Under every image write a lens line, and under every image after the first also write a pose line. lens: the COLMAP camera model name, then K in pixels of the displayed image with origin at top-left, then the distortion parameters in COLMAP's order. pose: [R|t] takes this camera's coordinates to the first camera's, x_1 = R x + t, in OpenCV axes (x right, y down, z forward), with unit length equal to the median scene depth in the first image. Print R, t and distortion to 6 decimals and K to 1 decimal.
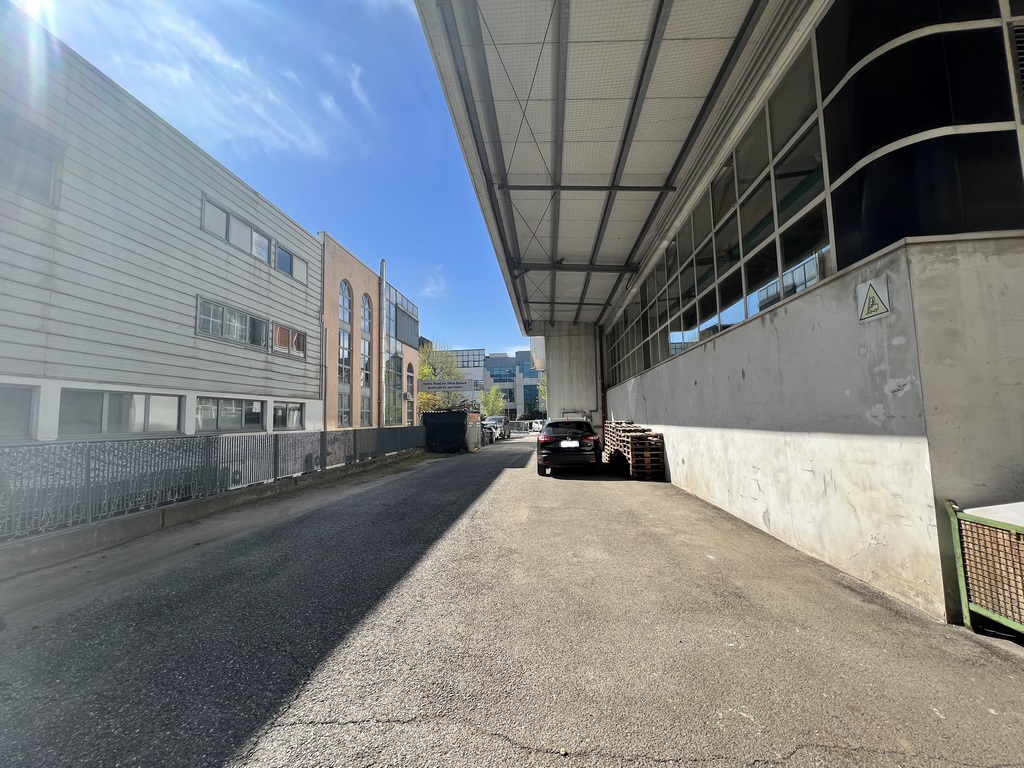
lens RADIAL K [[418.9, 0, 512.7], [0, 418.9, 383.1], [0, 0, 1]] dist [-0.002194, 0.000312]
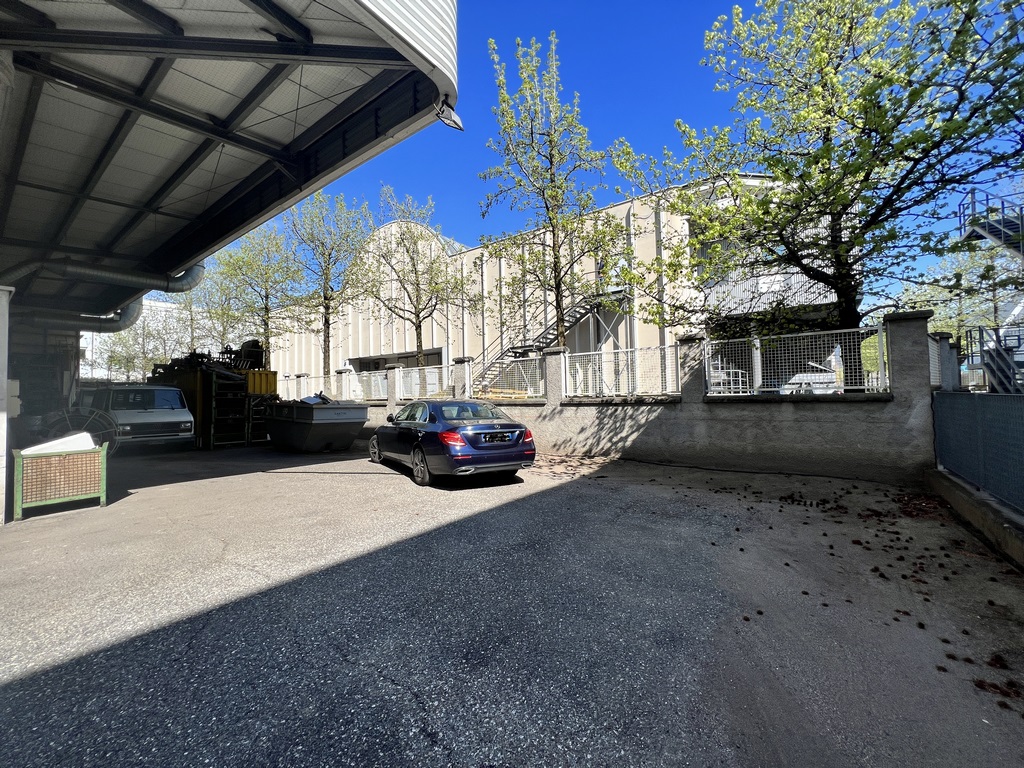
lens RADIAL K [[418.9, 0, 514.3], [0, 418.9, 383.4], [0, 0, 1]] dist [-0.002194, 0.000312]
pose [[-0.875656, 0.046381, 0.480702, -1.183561], [-0.009385, 0.993555, -0.112960, 0.141019], [-0.482843, -0.103426, -0.869578, 1.153227]]
